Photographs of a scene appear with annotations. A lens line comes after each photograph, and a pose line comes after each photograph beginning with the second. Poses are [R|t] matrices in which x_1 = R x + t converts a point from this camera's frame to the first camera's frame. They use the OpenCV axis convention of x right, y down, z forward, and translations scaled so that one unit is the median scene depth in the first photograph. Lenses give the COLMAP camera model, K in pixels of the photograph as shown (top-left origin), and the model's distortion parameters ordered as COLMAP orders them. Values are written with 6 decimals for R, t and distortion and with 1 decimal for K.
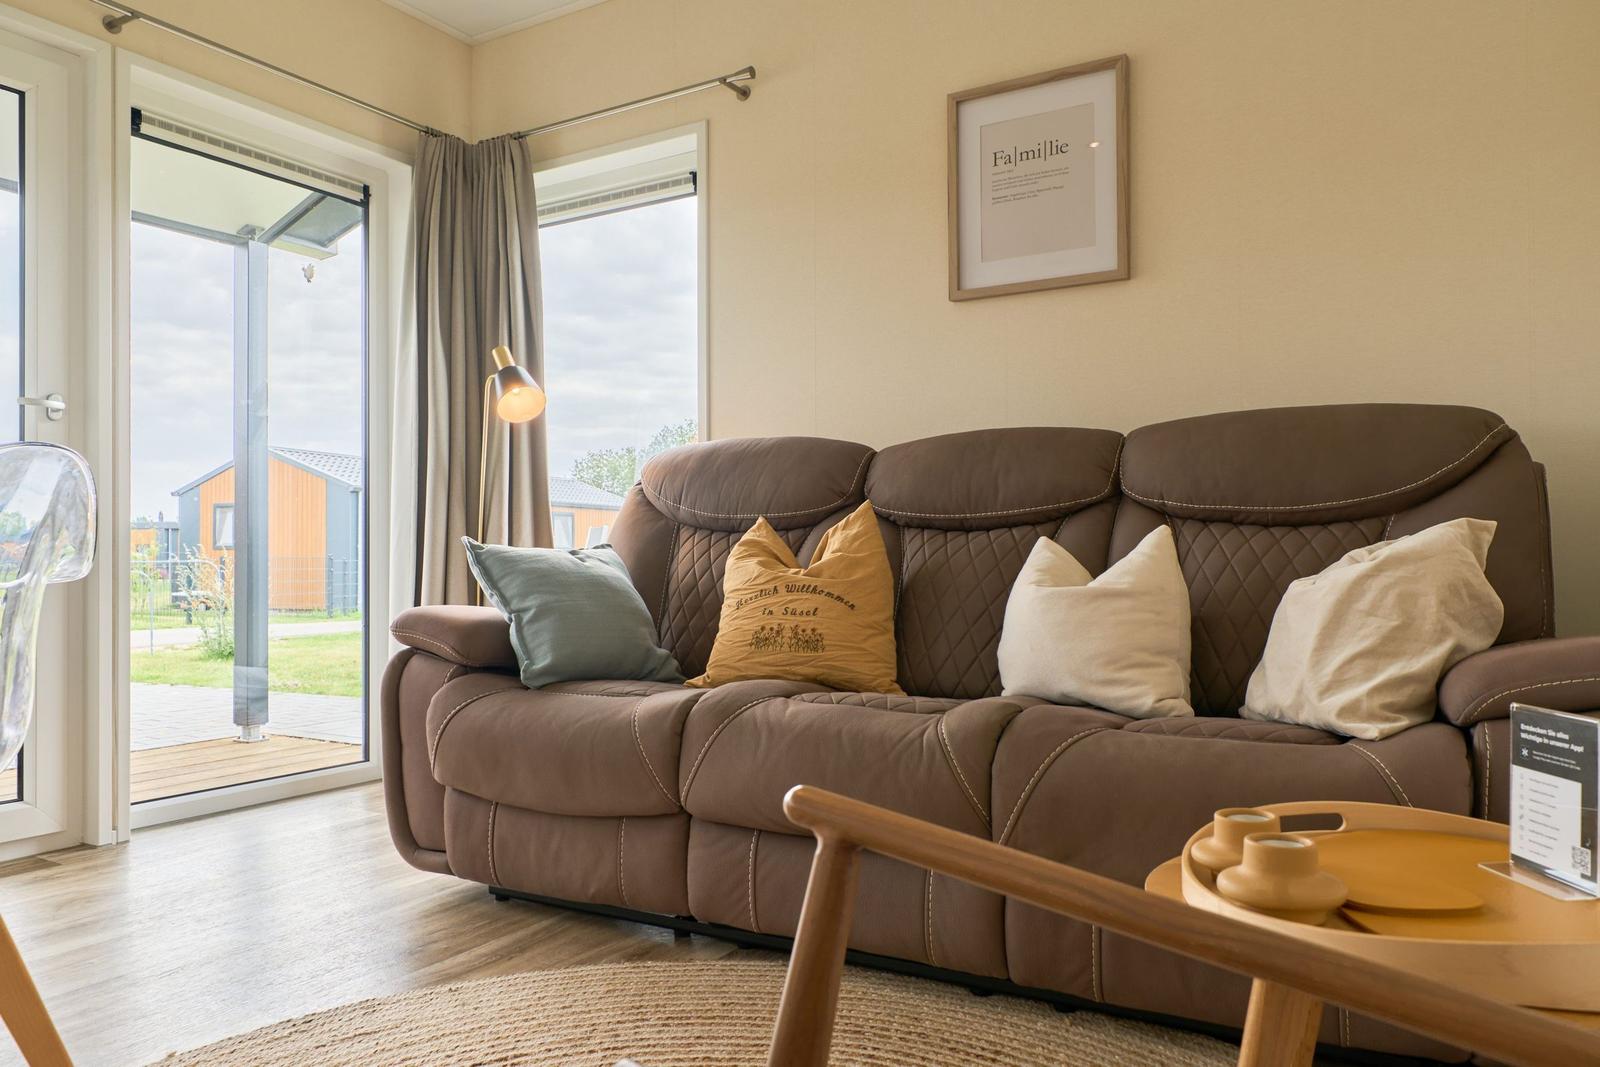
lens RADIAL K [[1199.6, 0, 800.0], [0, 1199.6, 533.5], [0, 0, 1]] dist [-0.000436, 0.001975]
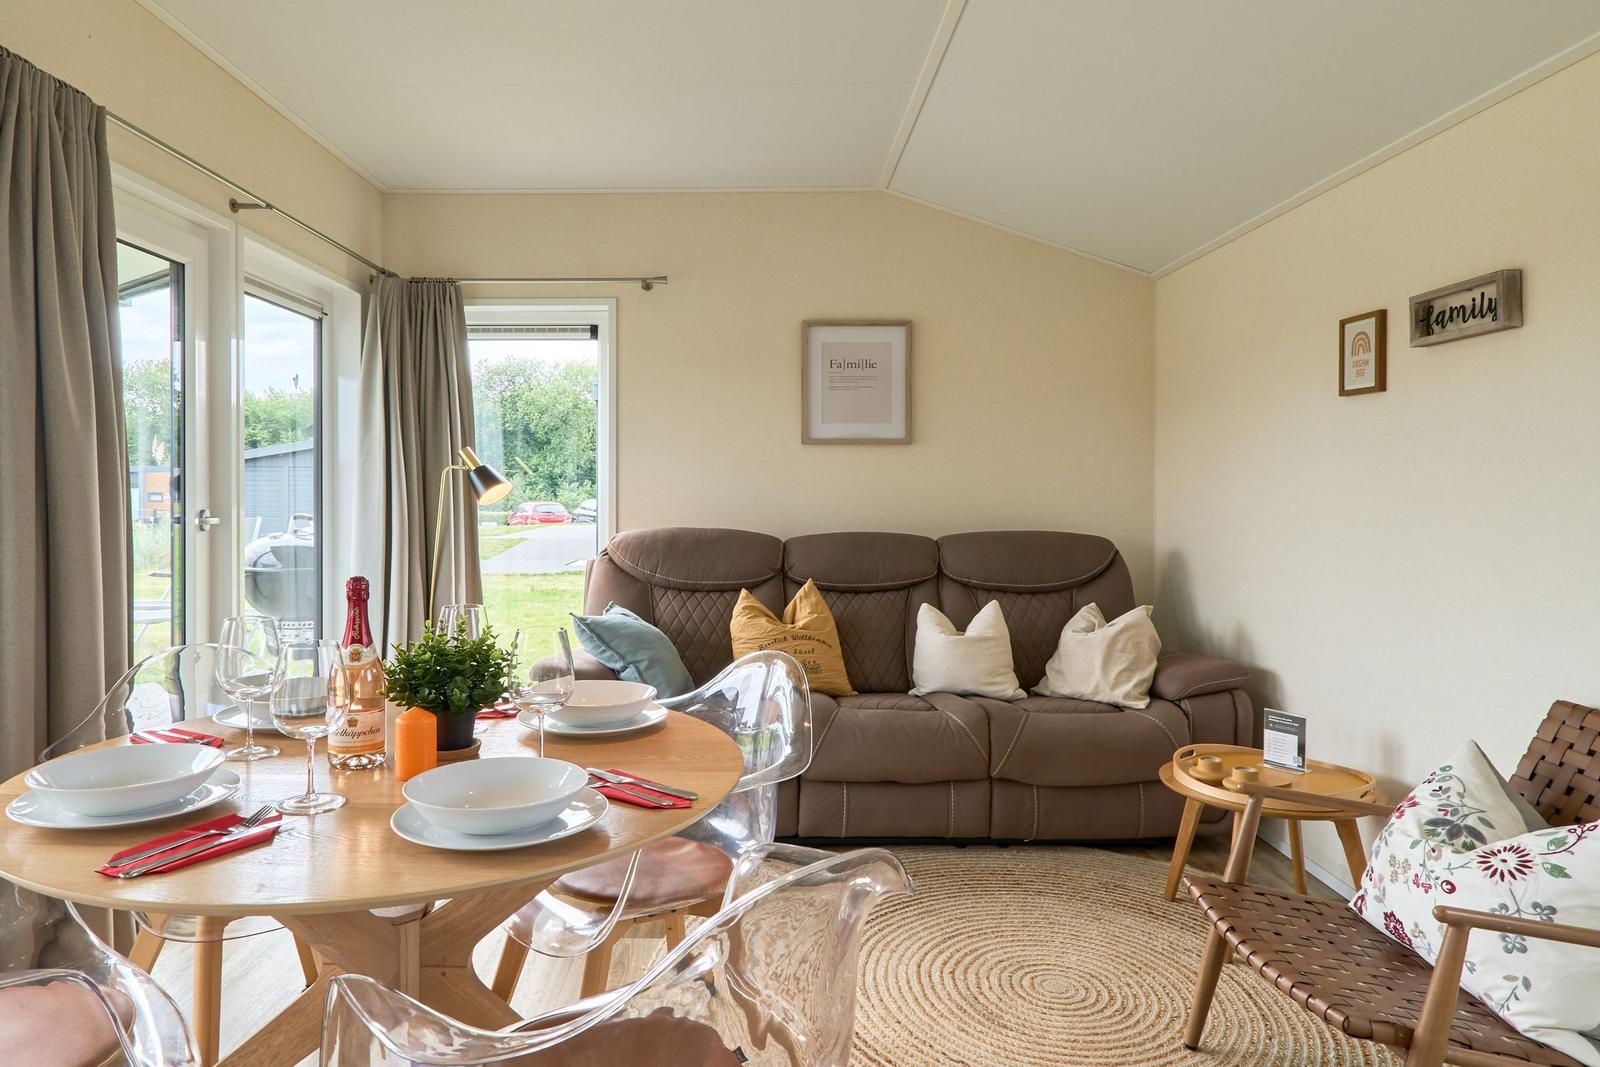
lens RADIAL K [[988.0, 0, 775.3], [0, 988.0, 494.6], [0, 0, 1]] dist [0.000100, -0.000373]
pose [[0.857921, -0.003470, 0.513771, -0.669412], [-0.010405, 0.999655, 0.024127, -0.170383], [-0.513677, -0.026045, 0.857588, -0.177263]]
